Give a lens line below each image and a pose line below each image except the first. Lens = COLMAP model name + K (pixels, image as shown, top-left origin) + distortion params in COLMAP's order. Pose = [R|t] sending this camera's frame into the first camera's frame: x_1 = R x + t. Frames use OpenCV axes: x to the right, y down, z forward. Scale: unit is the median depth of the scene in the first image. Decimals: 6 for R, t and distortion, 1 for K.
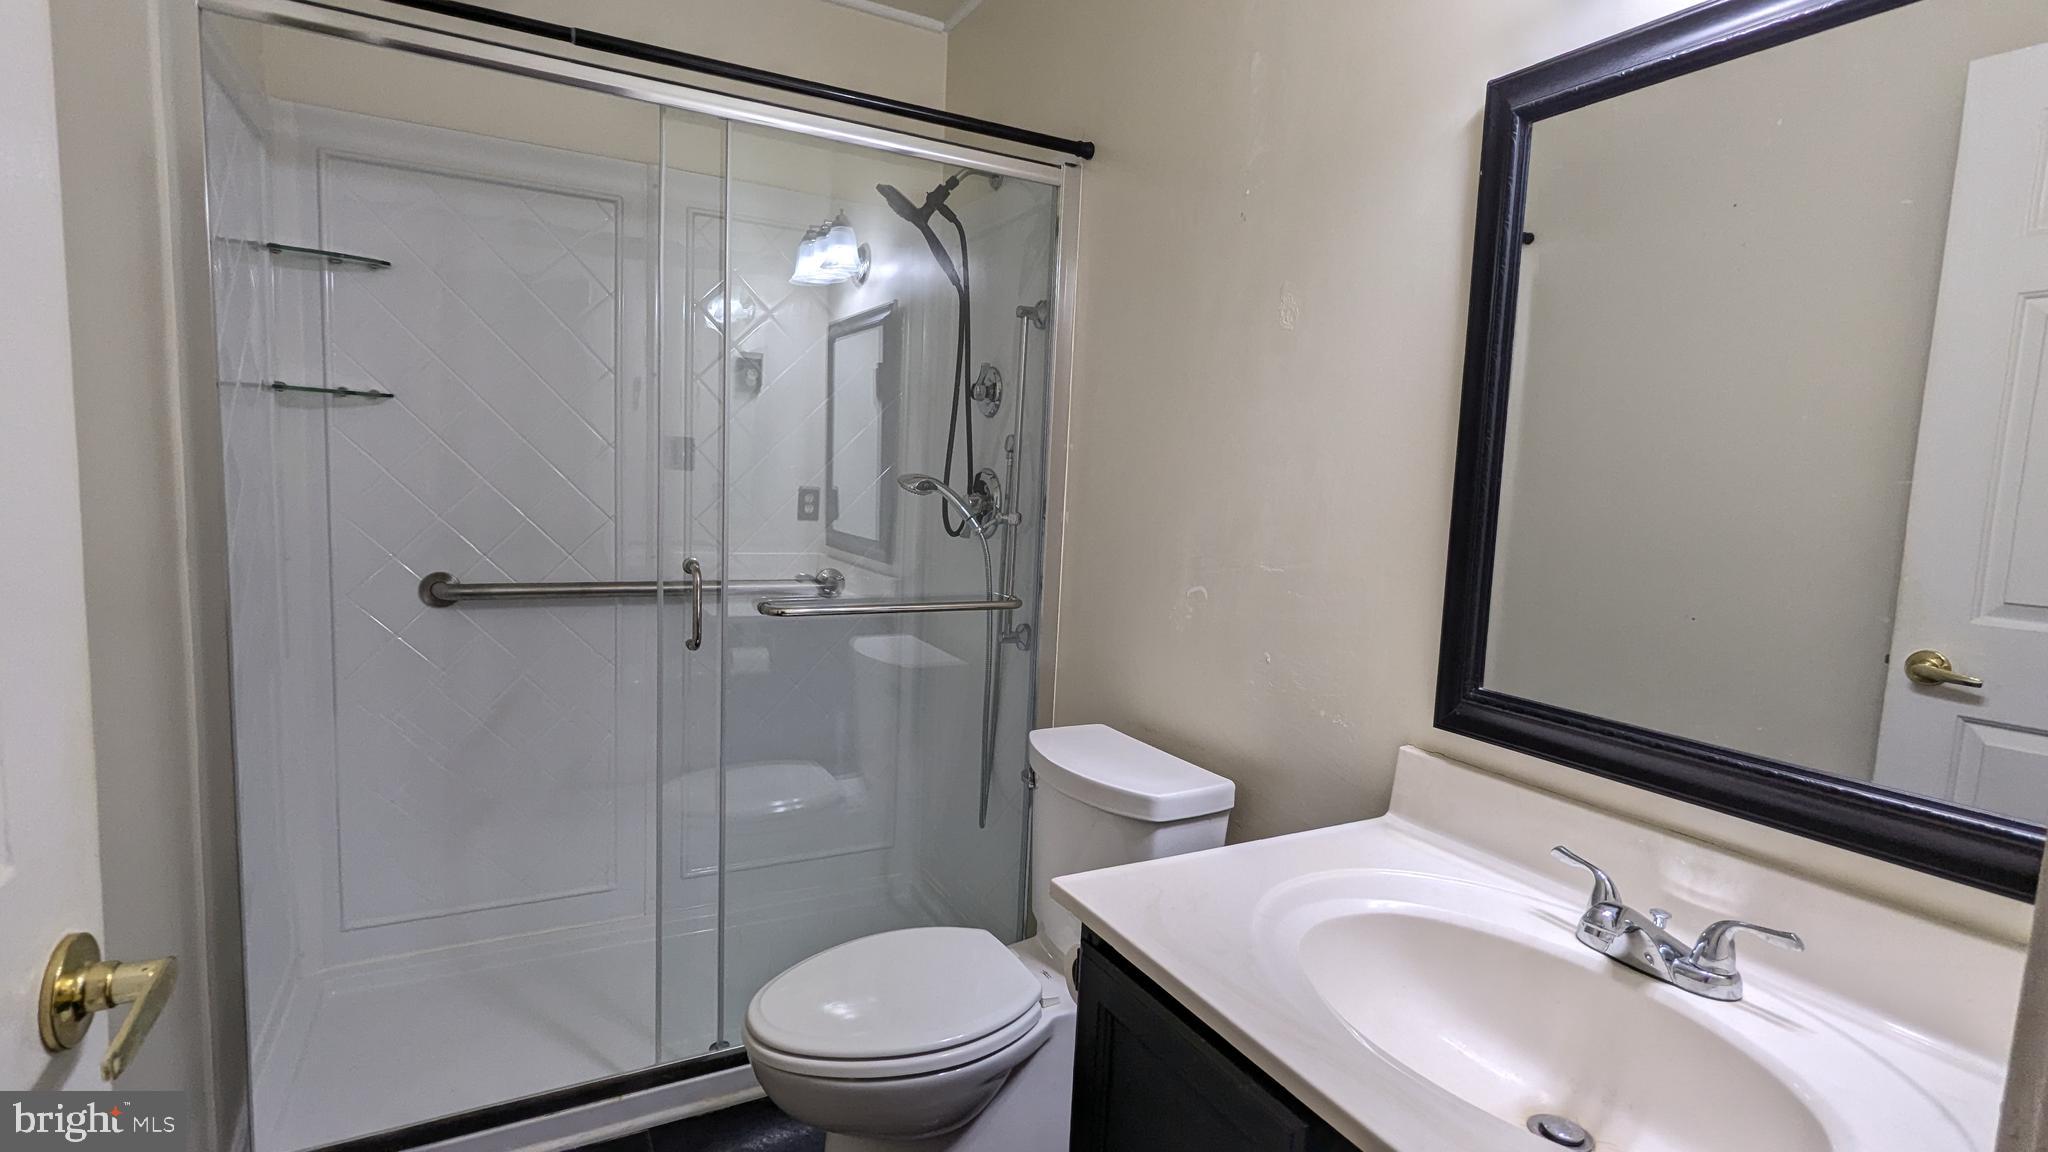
lens RADIAL K [[974.7, 0, 1026.1], [0, 974.7, 584.2], [0, 0, 1]] dist [-0.002156, 0.003250]
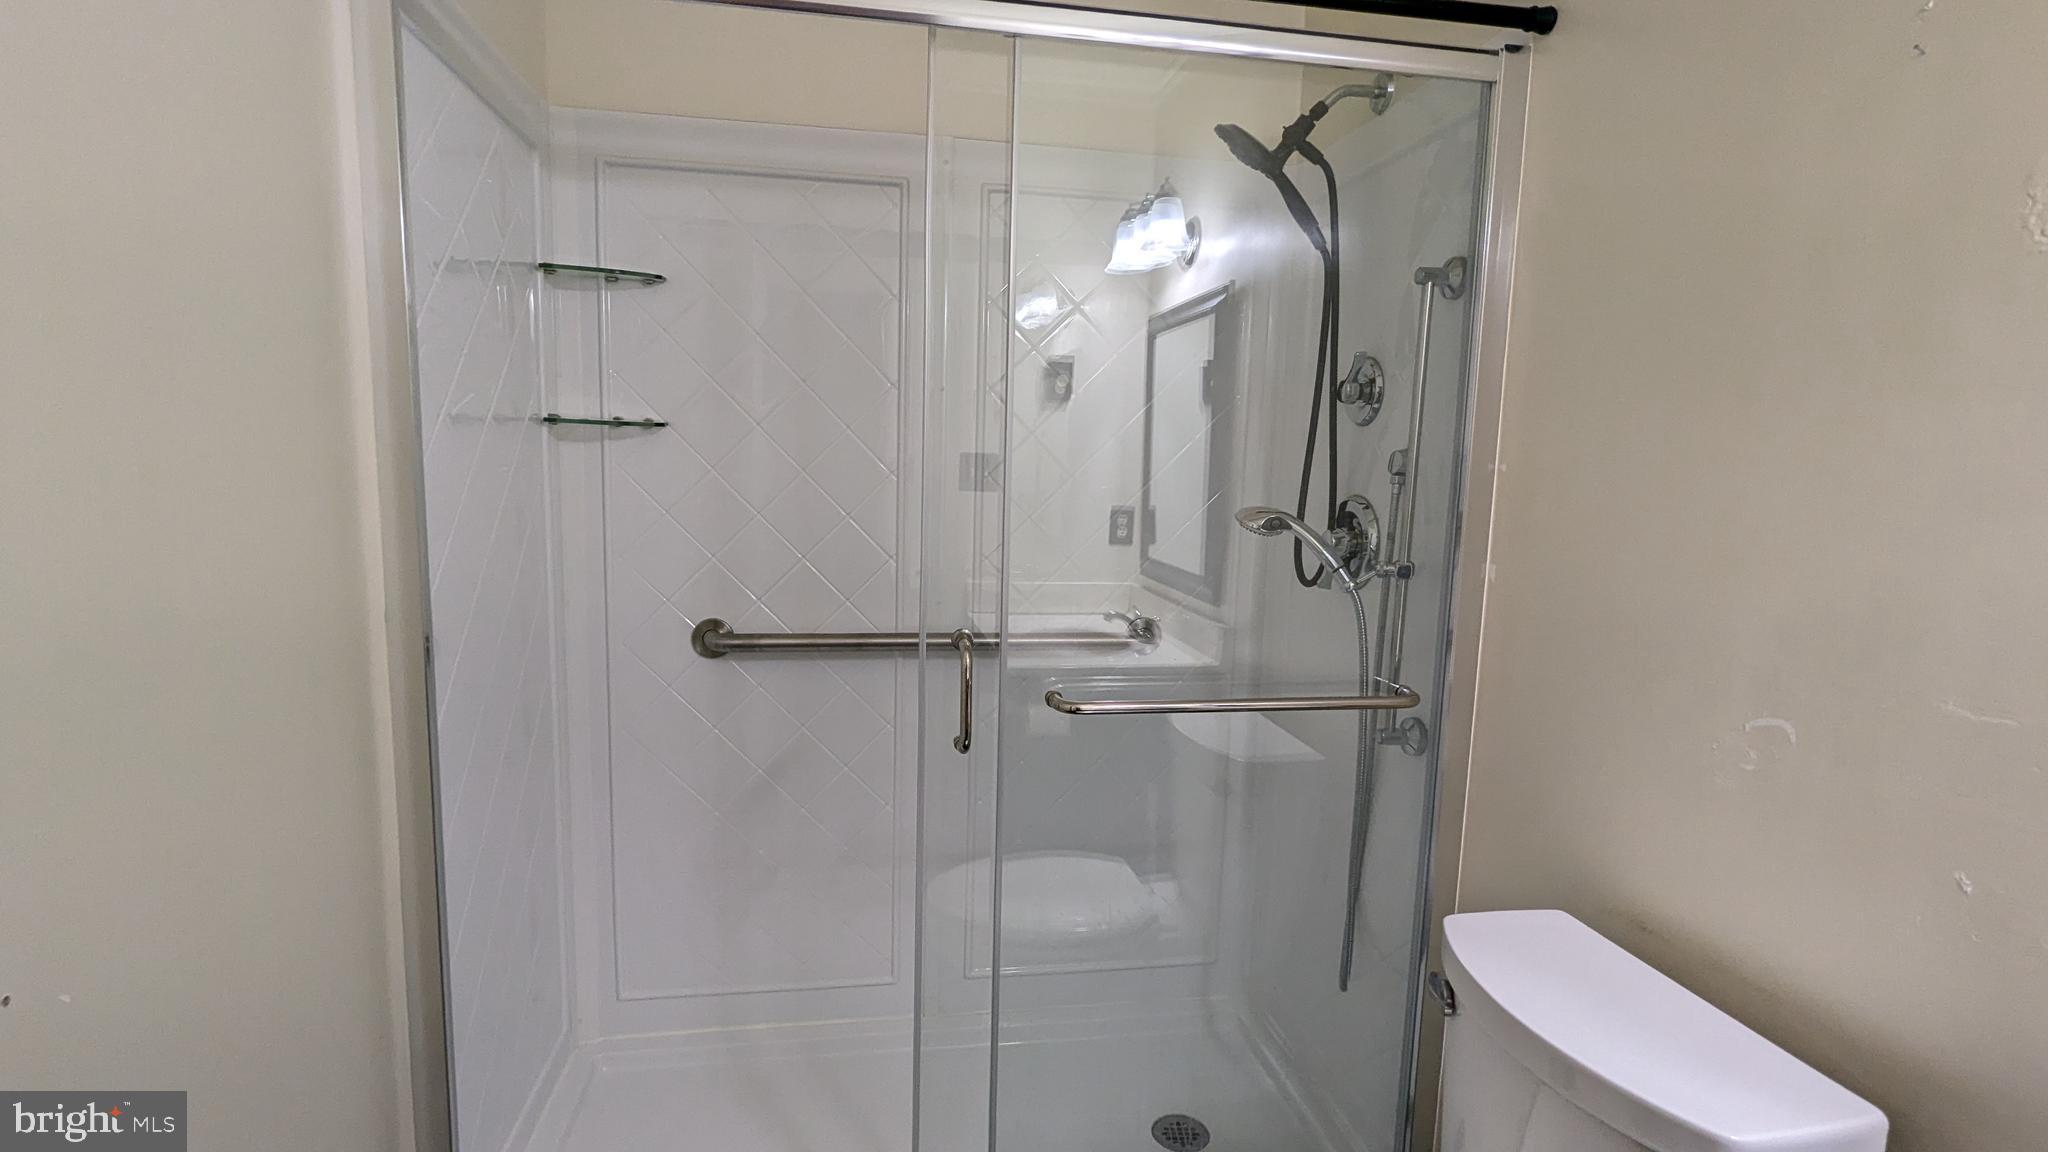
lens RADIAL K [[974.7, 0, 1016.8], [0, 974.7, 573.5], [0, 0, 1]] dist [-0.002156, 0.003250]
pose [[0.945896, 0.018998, -0.323914, -0.047539], [-0.022072, 0.999739, -0.005818, -0.053923], [0.323719, 0.012653, 0.946069, 0.238287]]
